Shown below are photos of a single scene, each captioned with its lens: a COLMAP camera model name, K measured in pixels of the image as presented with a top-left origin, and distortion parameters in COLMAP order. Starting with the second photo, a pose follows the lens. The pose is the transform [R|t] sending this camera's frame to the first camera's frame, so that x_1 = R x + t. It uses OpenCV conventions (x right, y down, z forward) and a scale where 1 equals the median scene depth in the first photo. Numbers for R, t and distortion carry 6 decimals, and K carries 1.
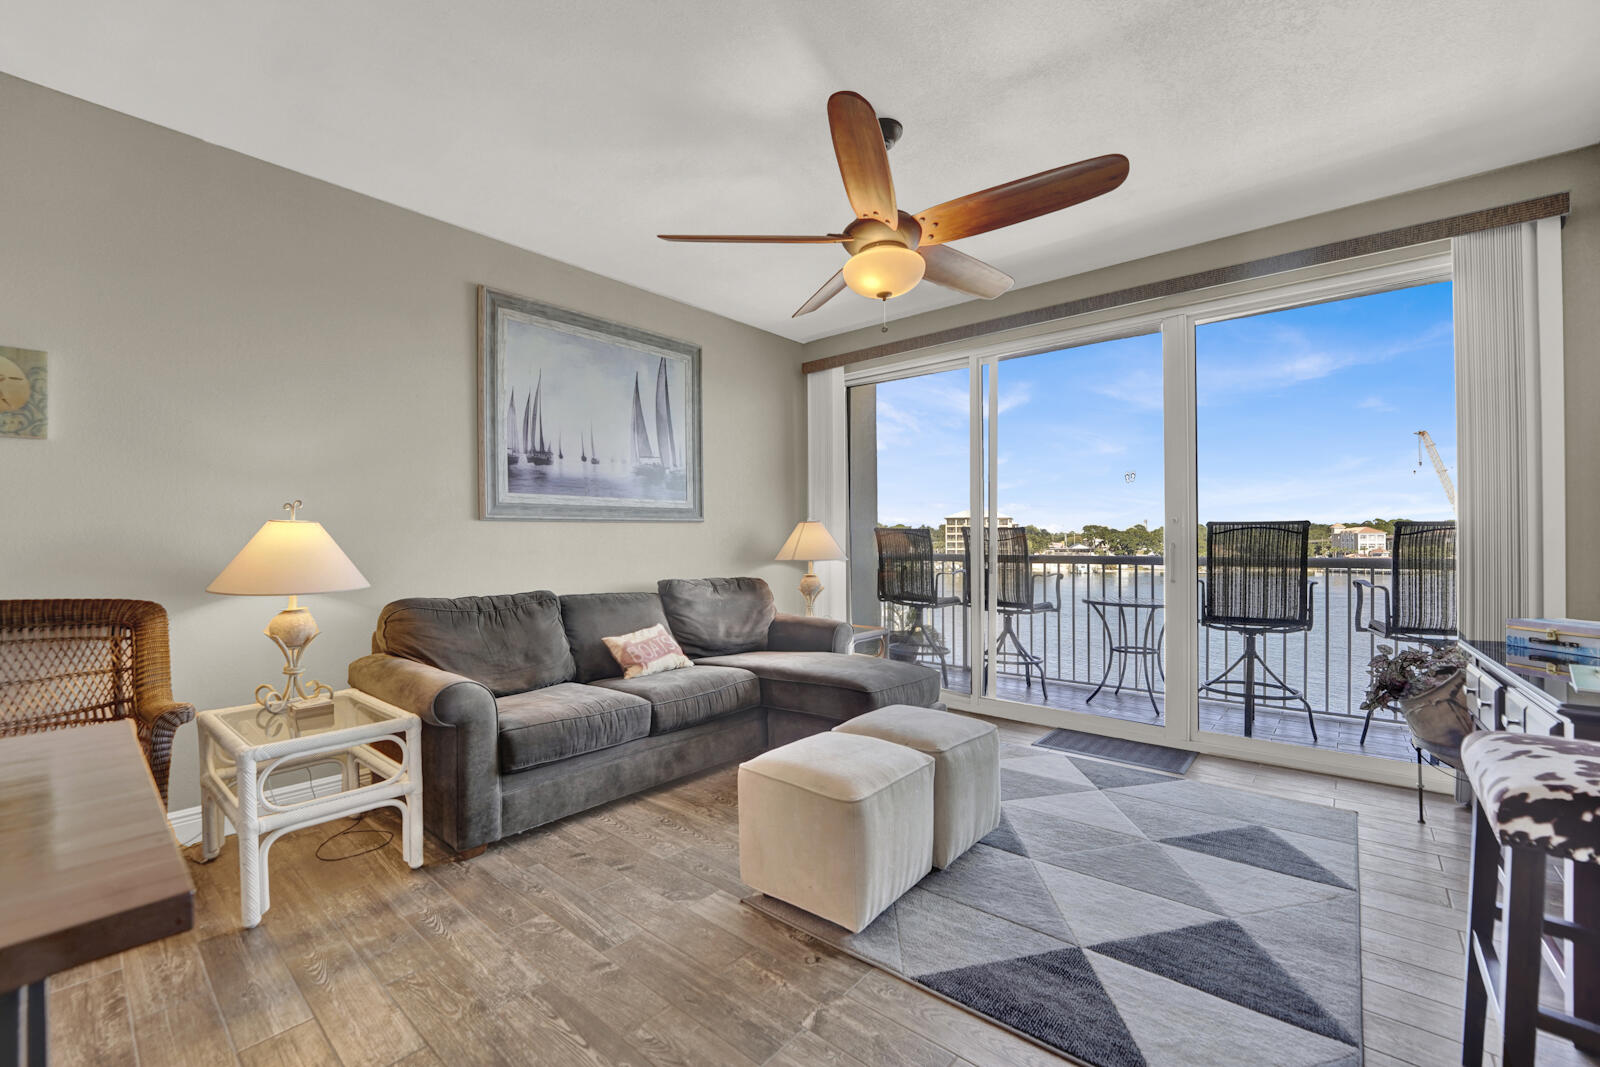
lens RADIAL K [[662.4, 0, 785.9], [0, 662.4, 538.4], [0, 0, 1]] dist [-0.023719, 0.000619]
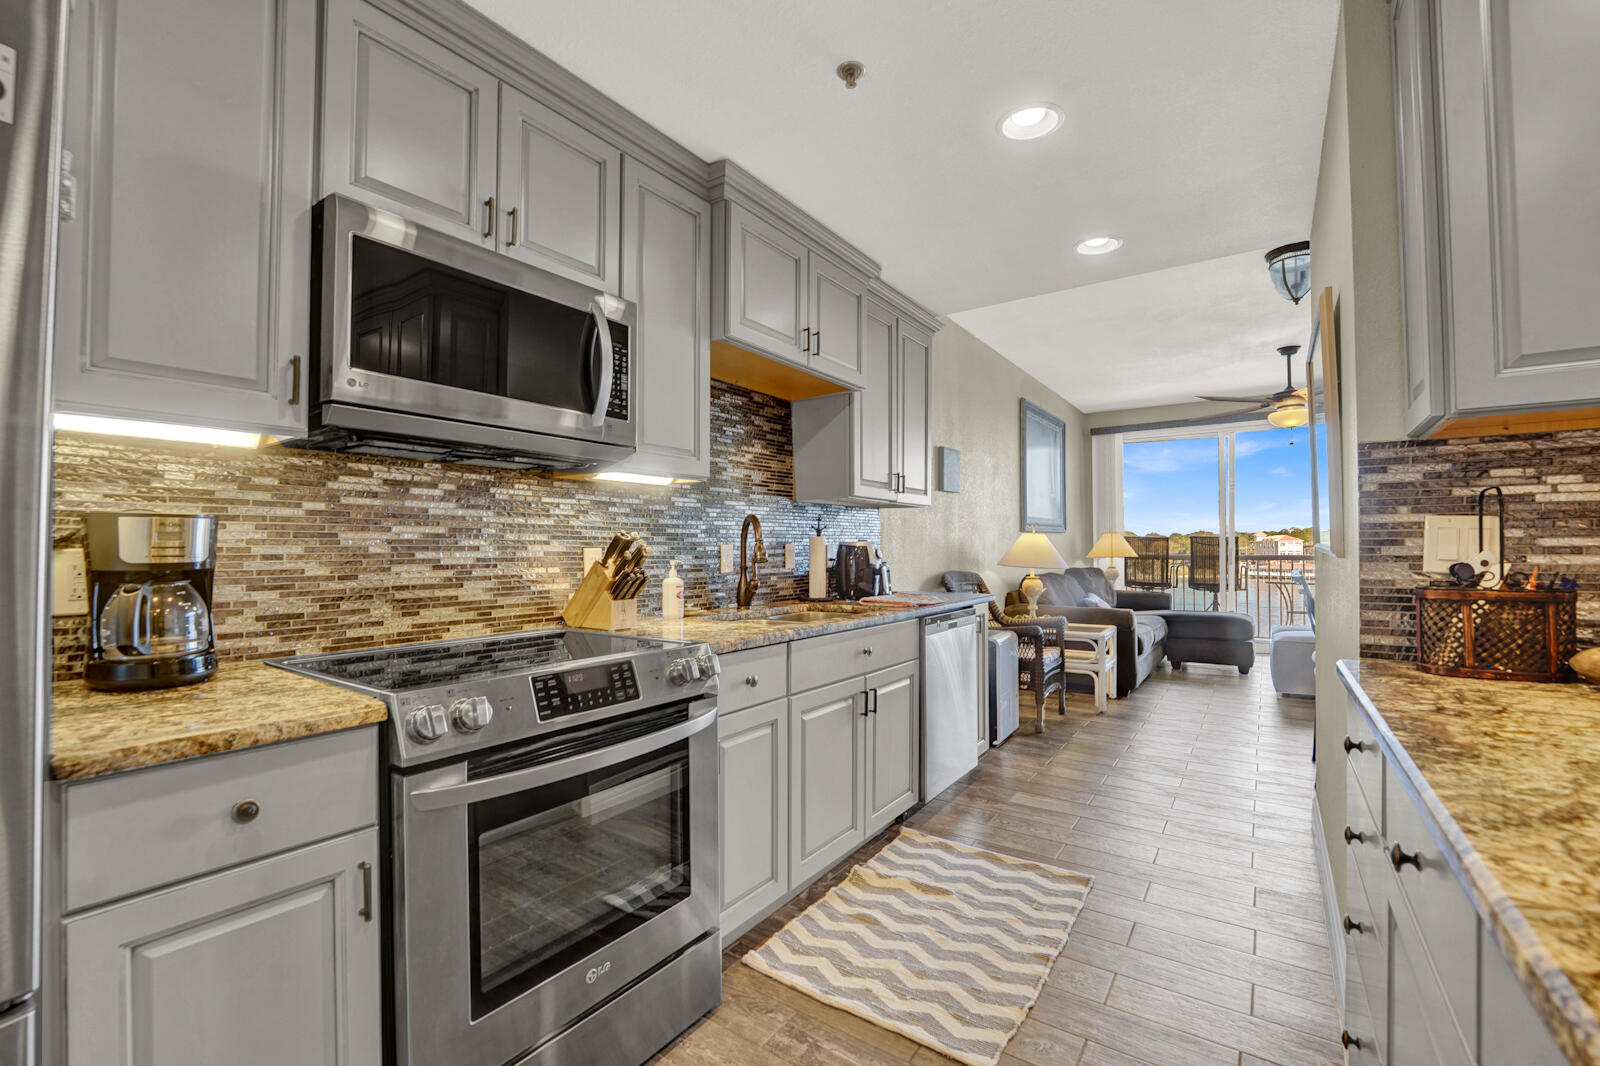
lens RADIAL K [[680.2, 0, 788.3], [0, 680.2, 541.9], [0, 0, 1]] dist [-0.028117, -0.000160]
pose [[0.995751, -0.000128, 0.092088, -1.136487], [0.000762, 0.999976, -0.006847, 0.008014], [-0.092085, 0.006888, 0.995727, -0.668024]]
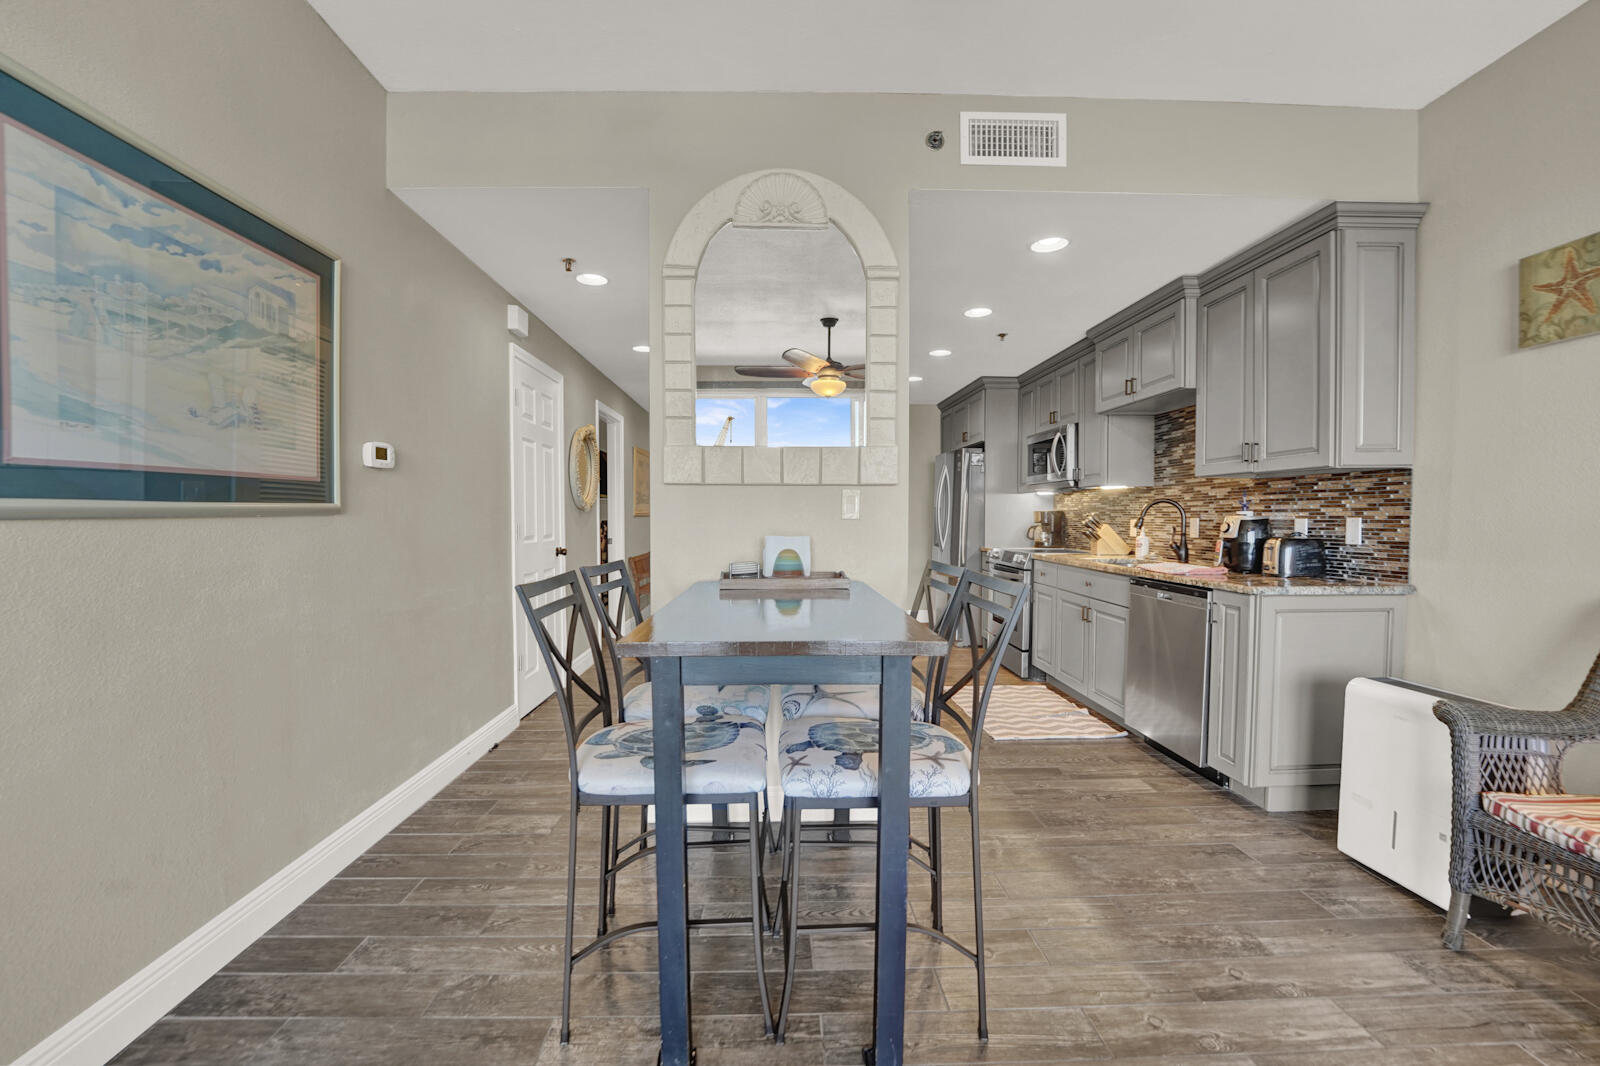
lens RADIAL K [[662.4, 0, 785.9], [0, 662.4, 537.9], [0, 0, 1]] dist [-0.023719, 0.000619]
pose [[-0.740340, 0.024269, -0.671794, 0.055080], [0.002570, 0.999443, 0.033274, 0.000859], [0.672228, 0.022907, -0.739990, 0.426099]]
